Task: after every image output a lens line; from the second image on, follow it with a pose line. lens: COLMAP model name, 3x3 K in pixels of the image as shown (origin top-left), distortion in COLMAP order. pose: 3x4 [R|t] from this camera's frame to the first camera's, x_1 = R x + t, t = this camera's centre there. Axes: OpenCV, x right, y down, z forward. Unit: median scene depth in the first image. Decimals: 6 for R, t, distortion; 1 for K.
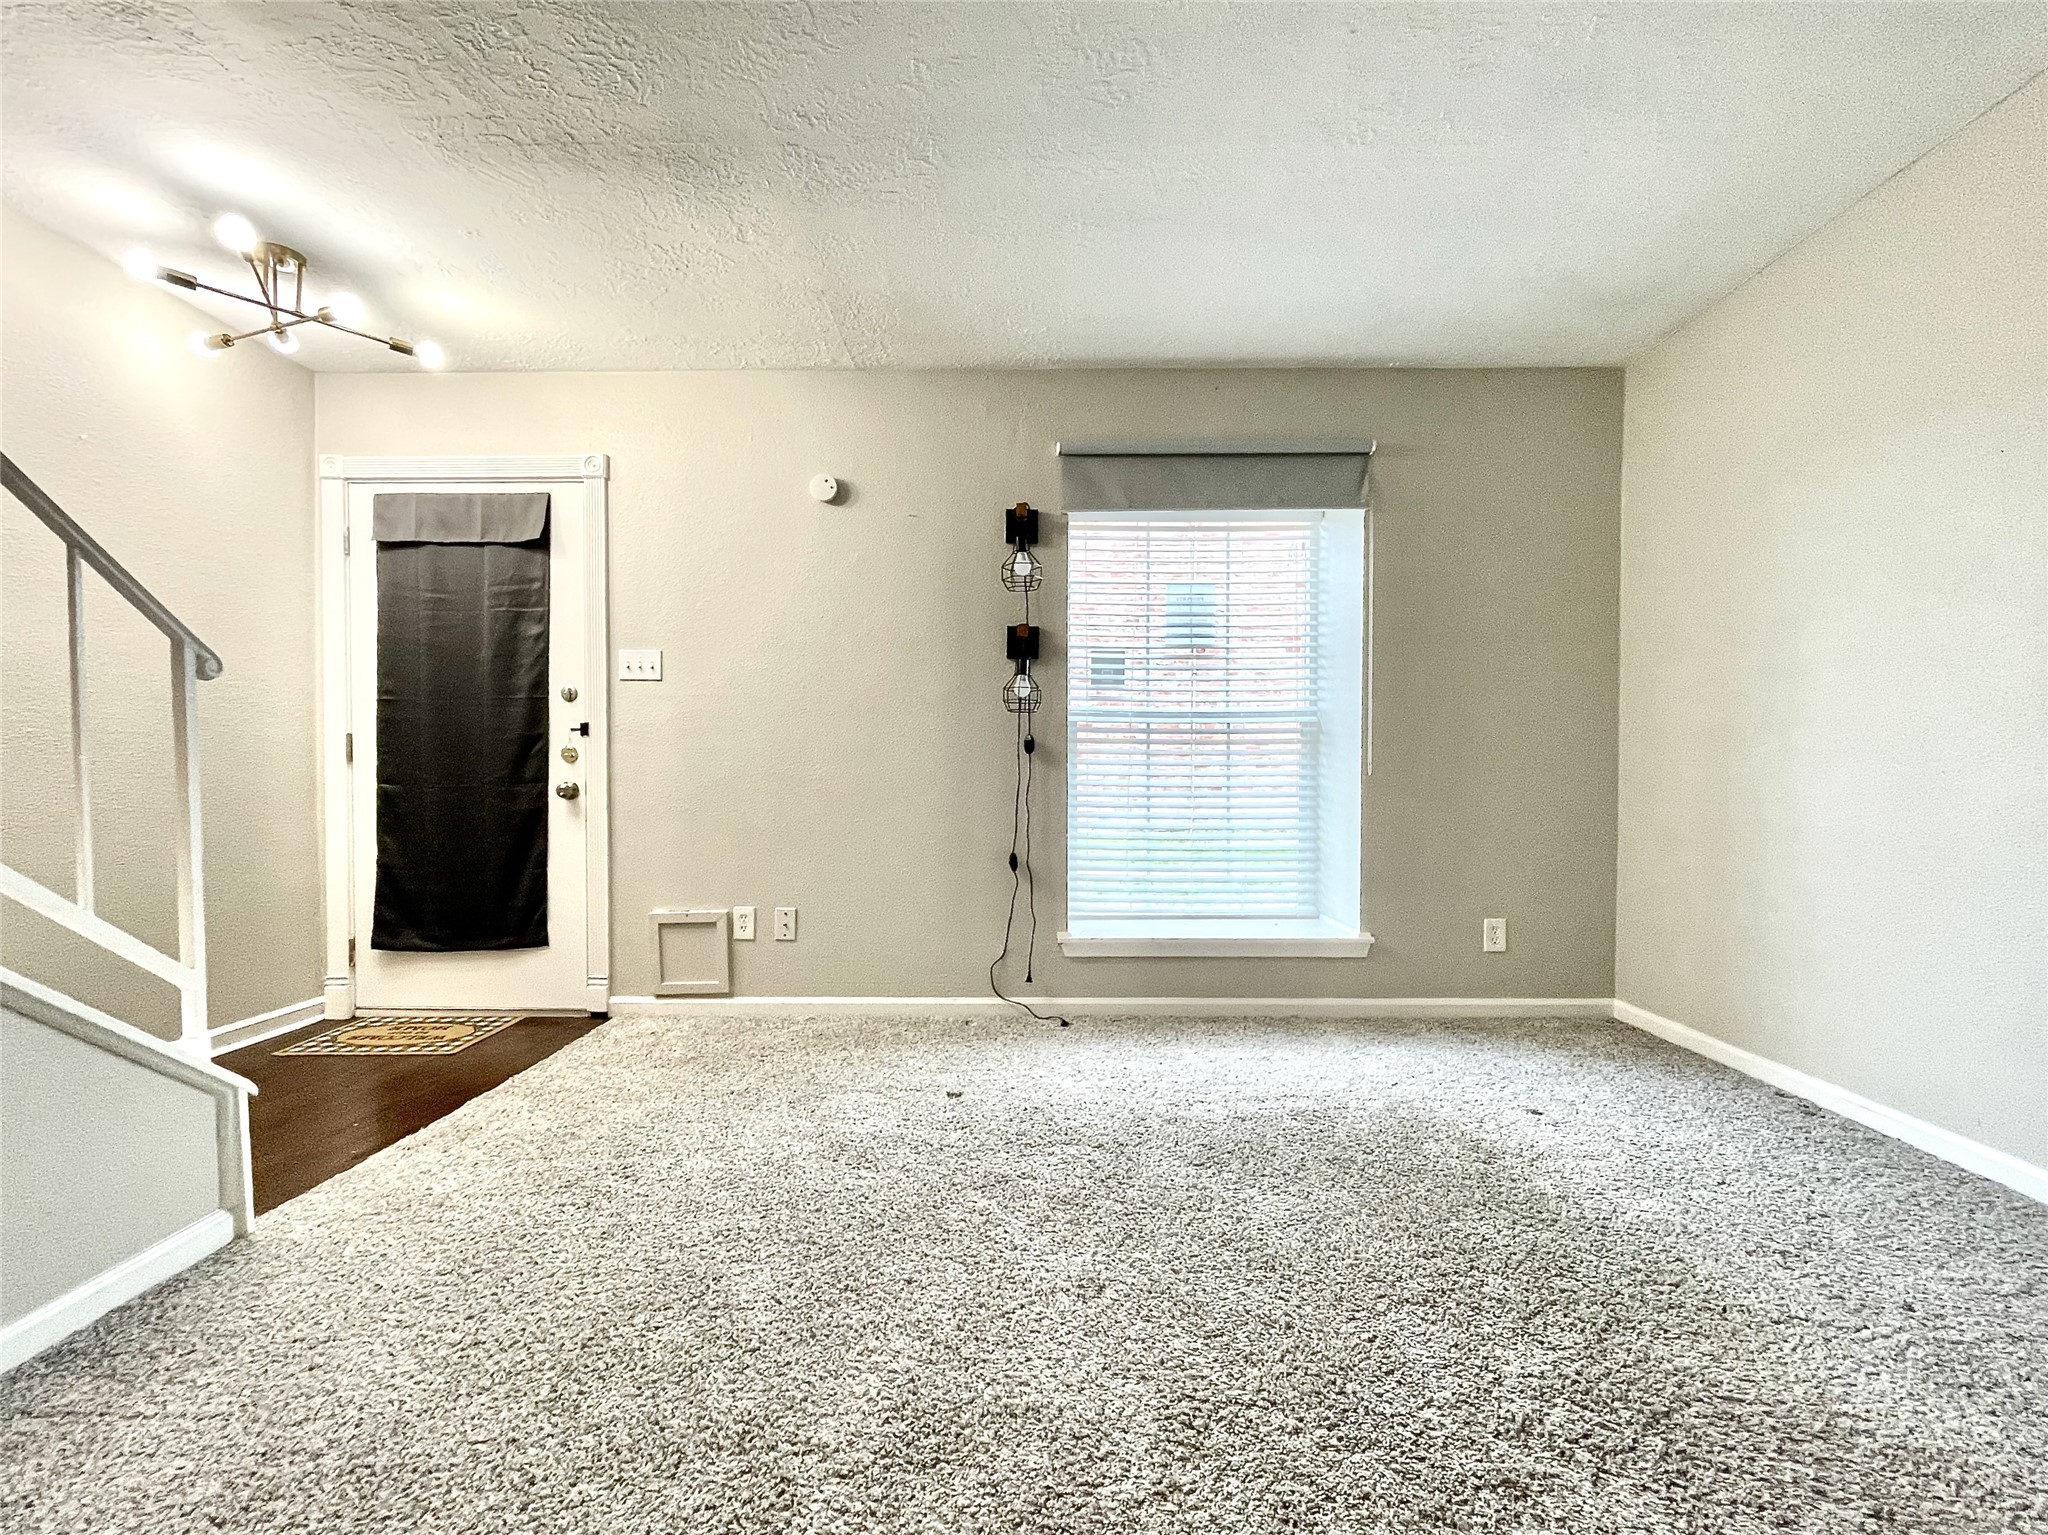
lens RADIAL K [[890.3, 0, 1023.0], [0, 890.3, 785.9], [0, 0, 1]] dist [0.002080, 0.000041]
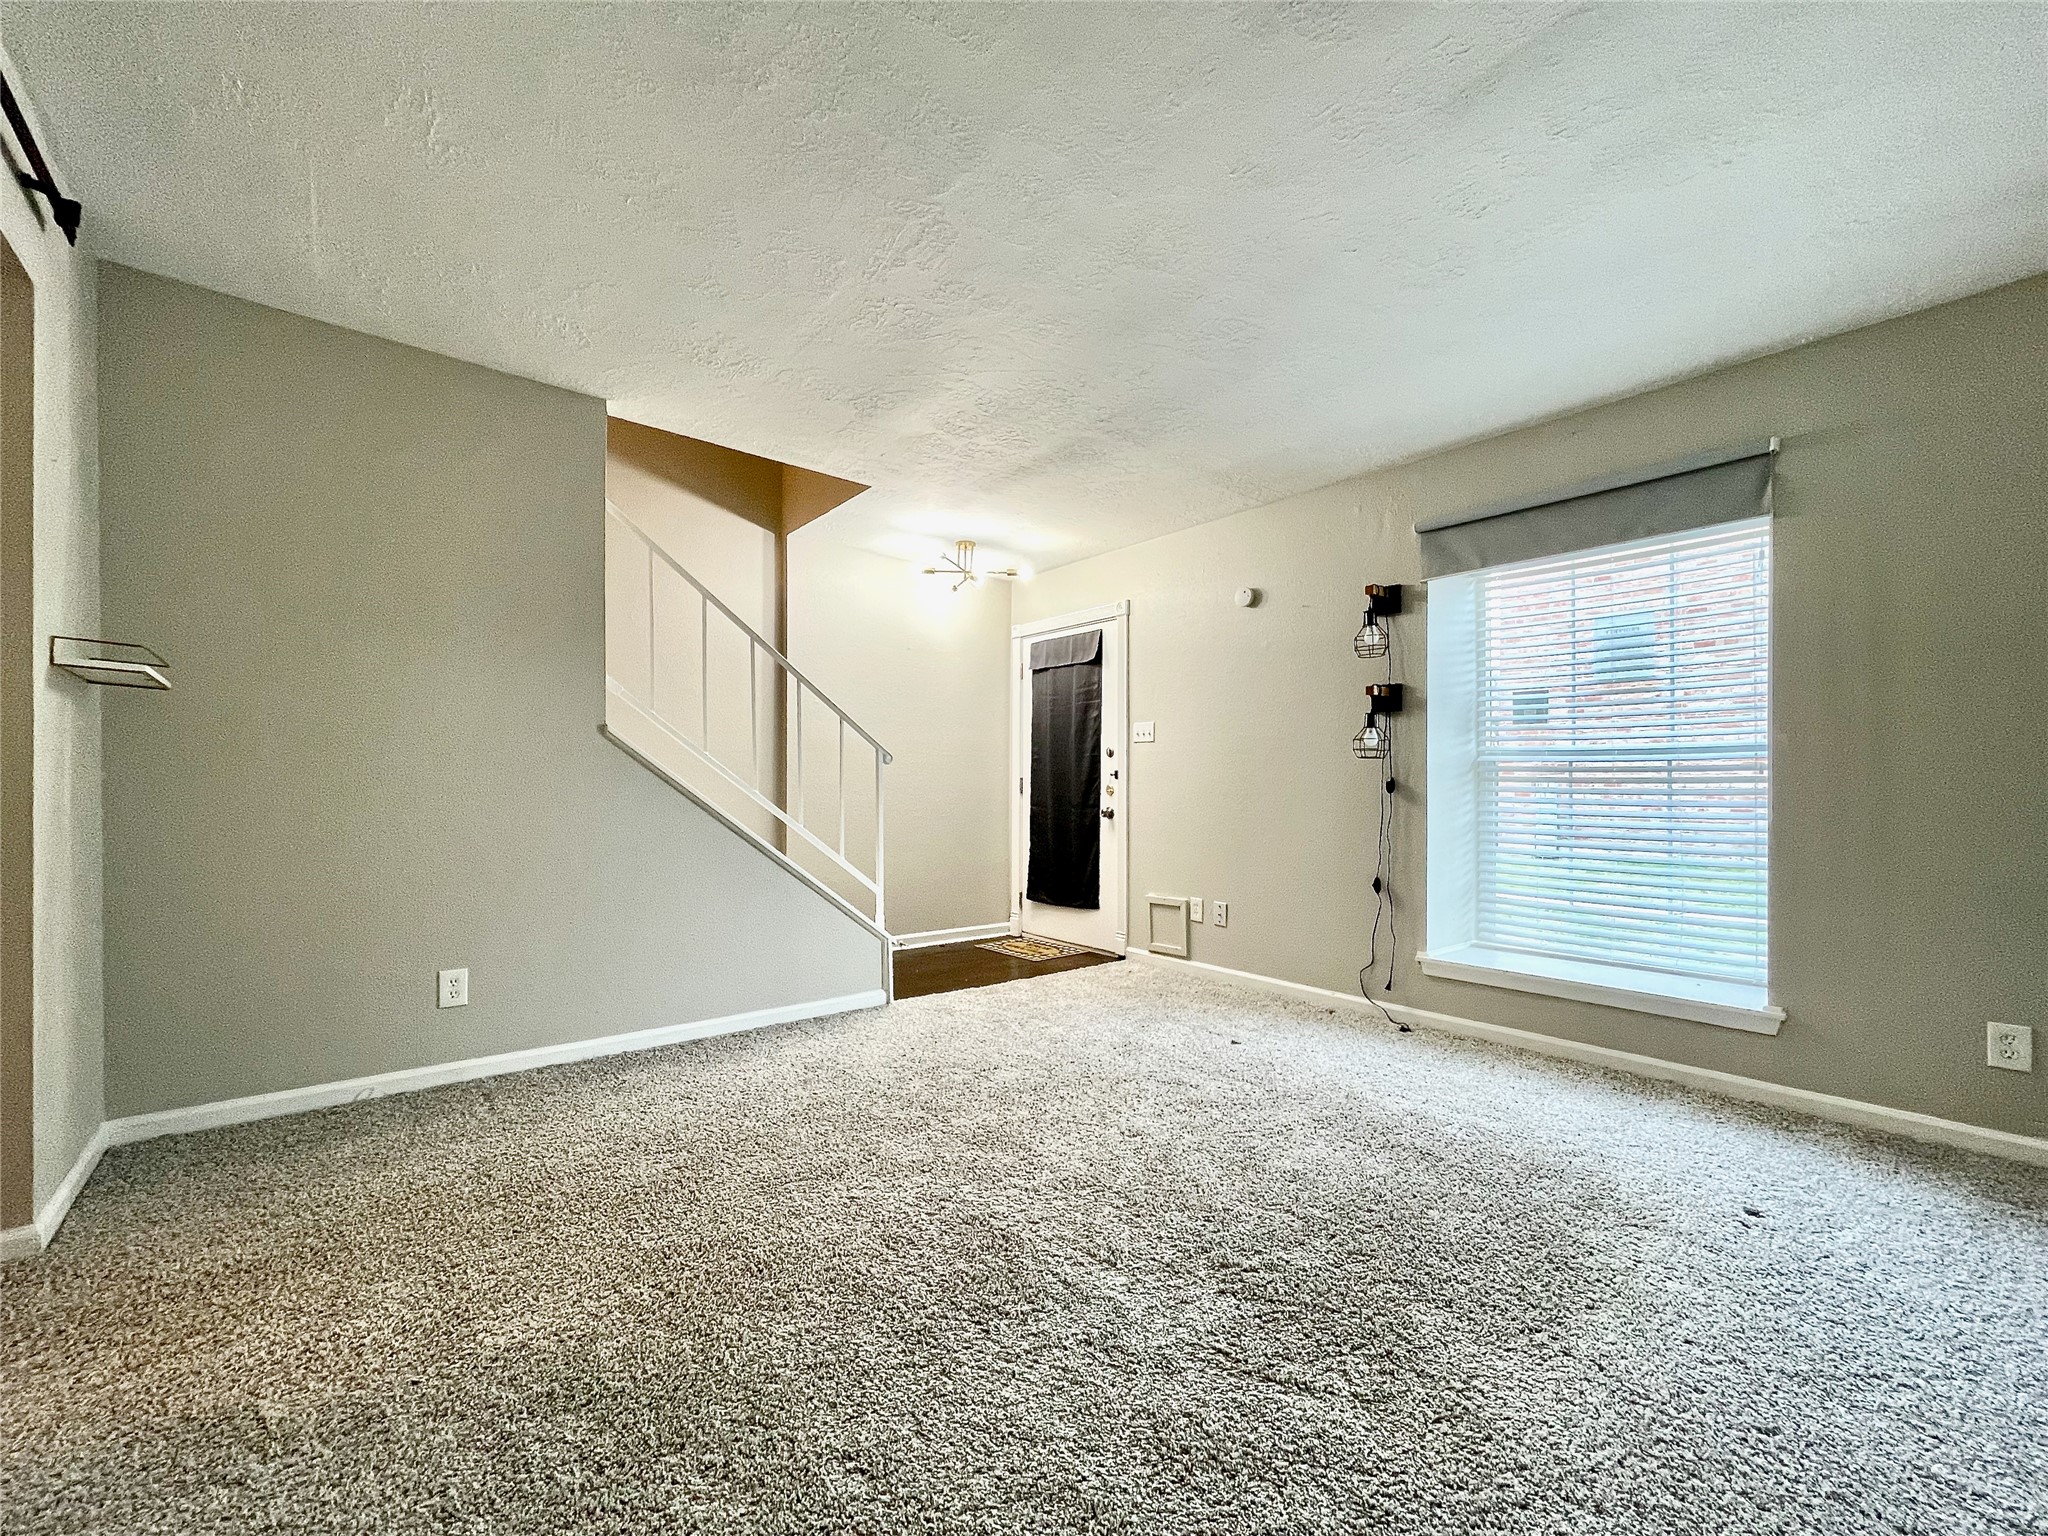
lens RADIAL K [[829.5, 0, 1027.0], [0, 829.5, 780.8], [0, 0, 1]] dist [0.001388, 0.000334]
pose [[0.643672, -0.000008, -0.765302, 0.535090], [-0.020810, 0.999630, -0.017513, -0.023369], [0.765019, 0.027199, 0.643433, -0.068058]]
